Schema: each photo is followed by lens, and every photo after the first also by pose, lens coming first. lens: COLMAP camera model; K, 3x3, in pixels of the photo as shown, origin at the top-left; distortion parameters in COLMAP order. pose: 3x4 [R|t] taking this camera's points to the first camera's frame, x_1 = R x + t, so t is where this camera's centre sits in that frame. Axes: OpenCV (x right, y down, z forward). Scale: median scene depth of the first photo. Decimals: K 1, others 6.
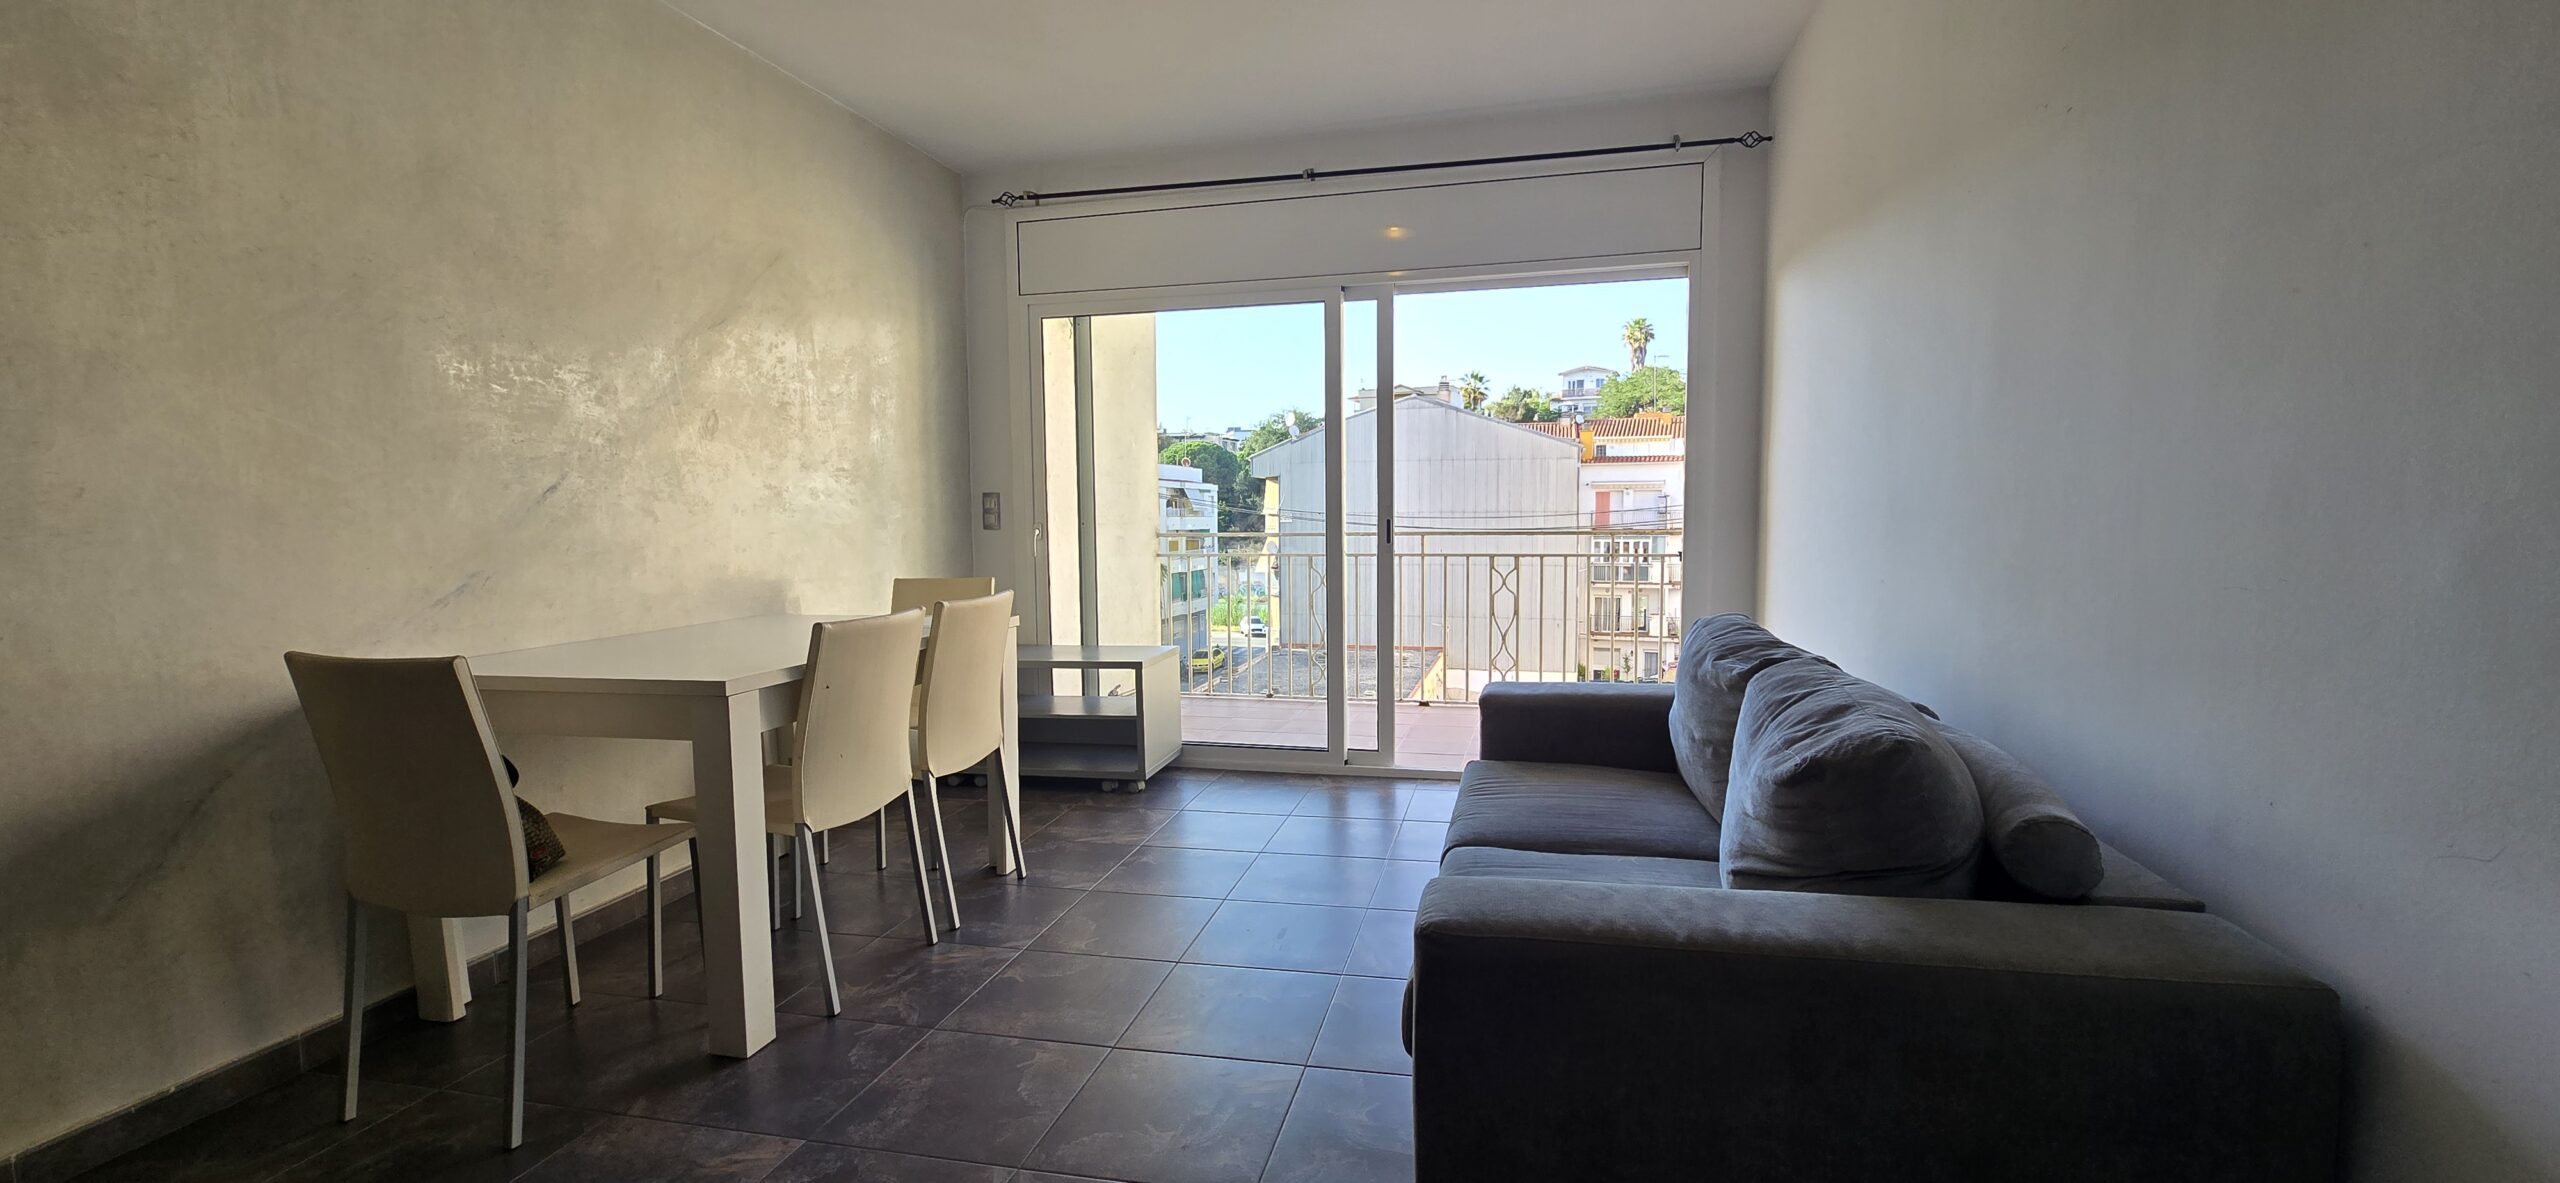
lens RADIAL K [[1051.0, 0, 1280.0], [0, 1051.0, 591.5], [0, 0, 1]] dist [-0.001226, -0.000064]
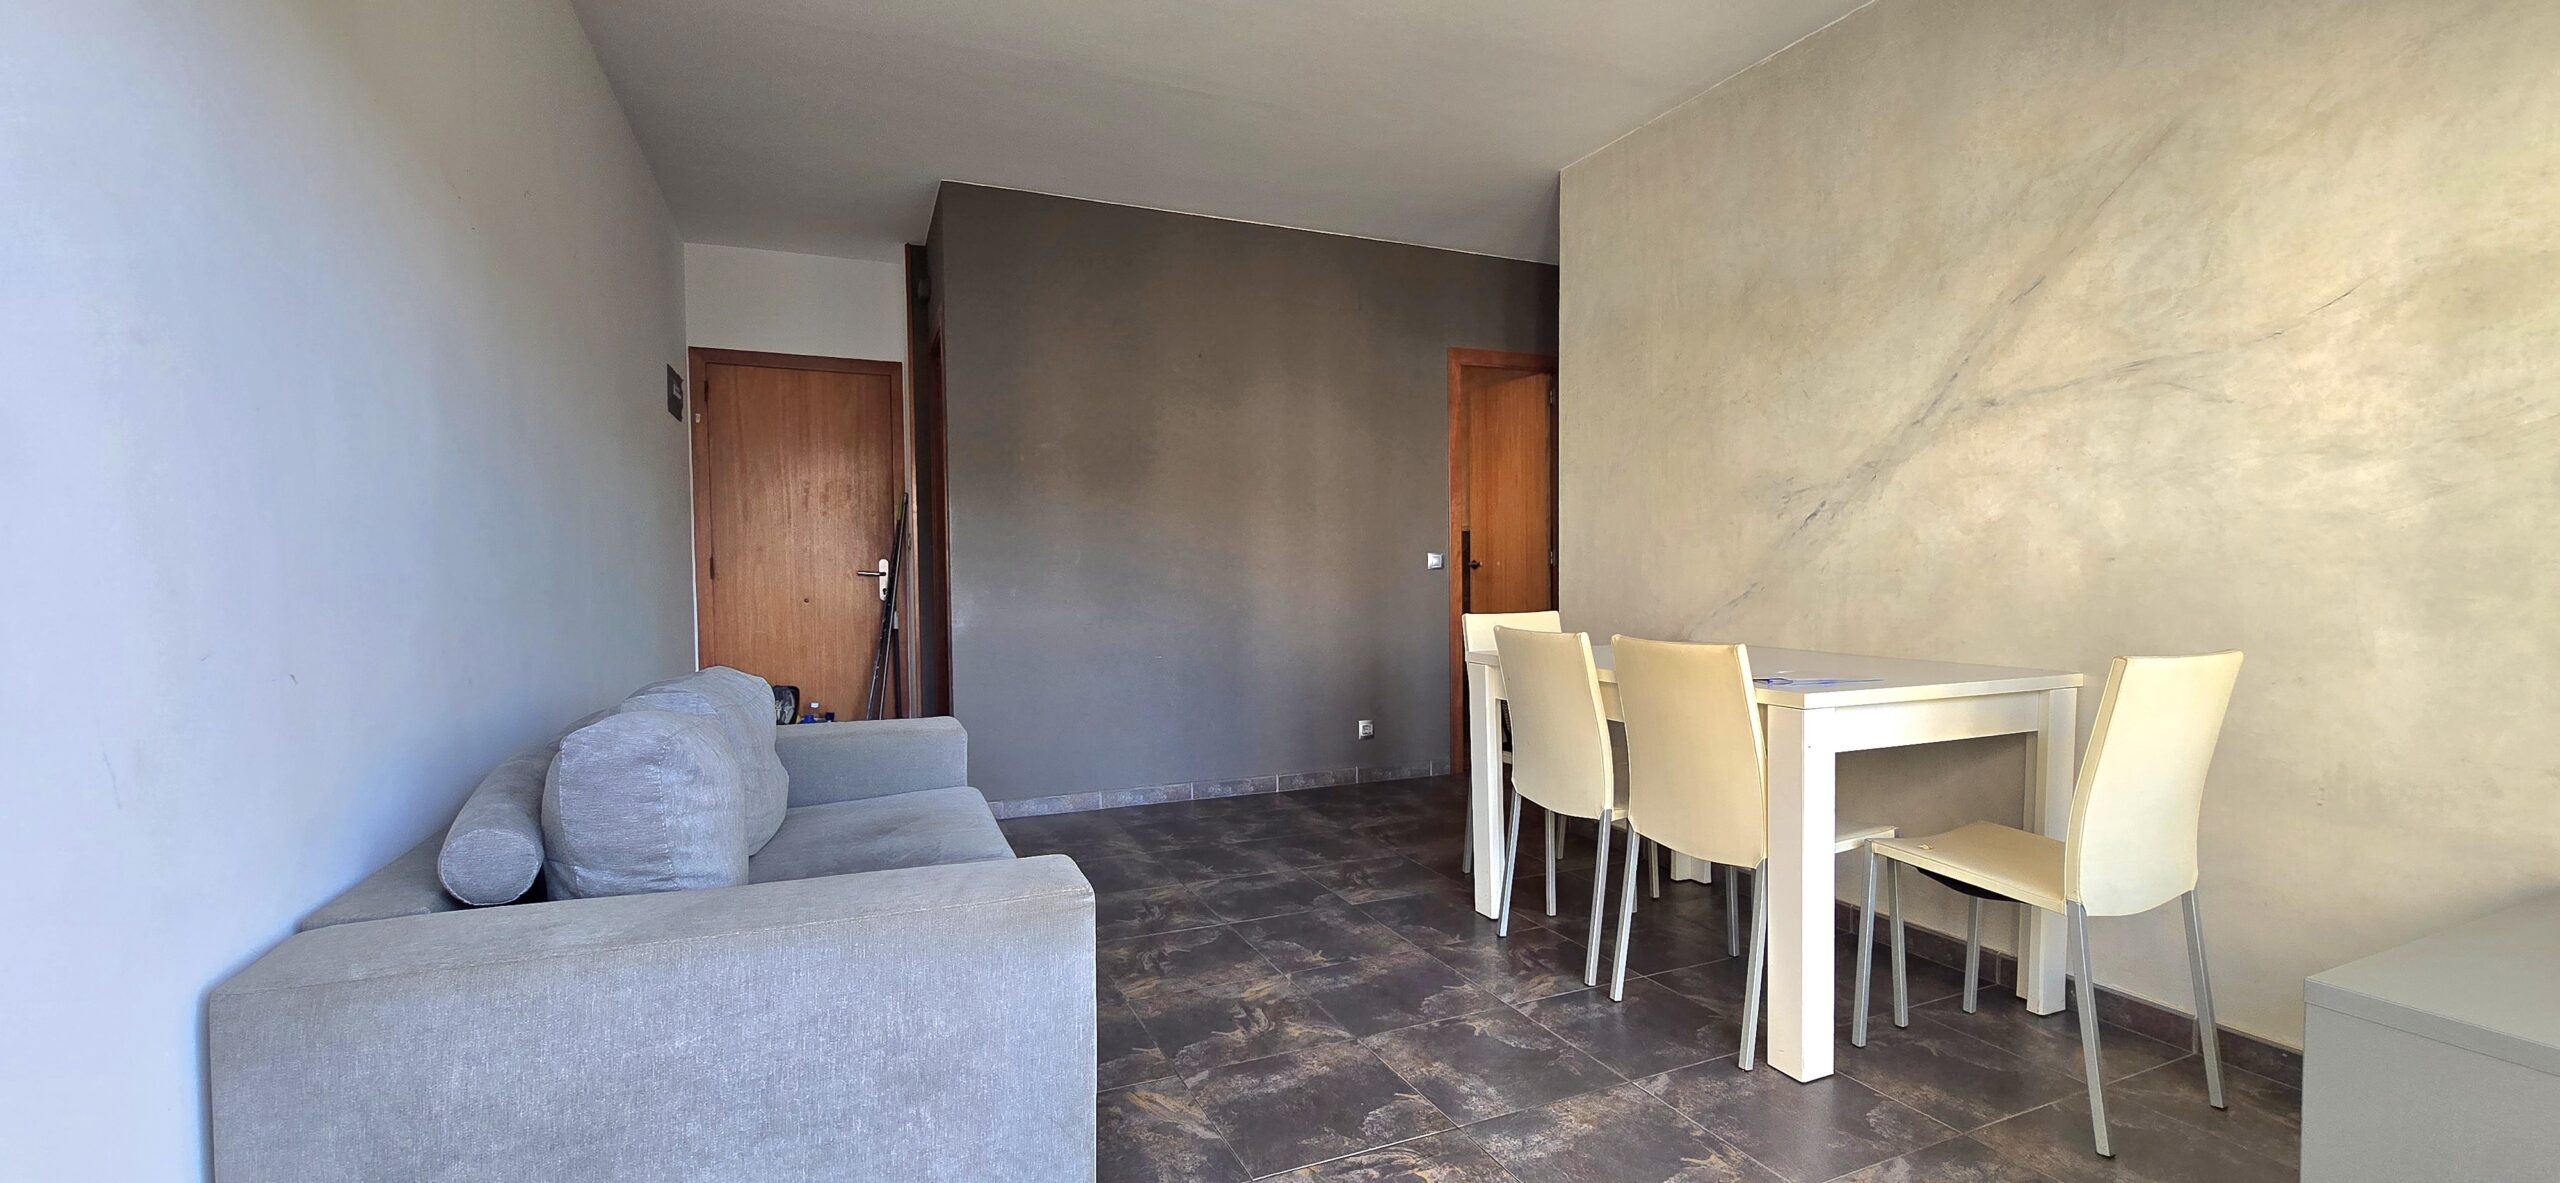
lens RADIAL K [[1051.0, 0, 1280.0], [0, 1051.0, 591.5], [0, 0, 1]] dist [-0.001226, -0.000064]
pose [[-0.803869, 0.028311, -0.594132, 0.060190], [-0.035023, 0.994881, 0.094794, -0.013661], [0.593775, 0.097010, -0.798762, 0.207832]]
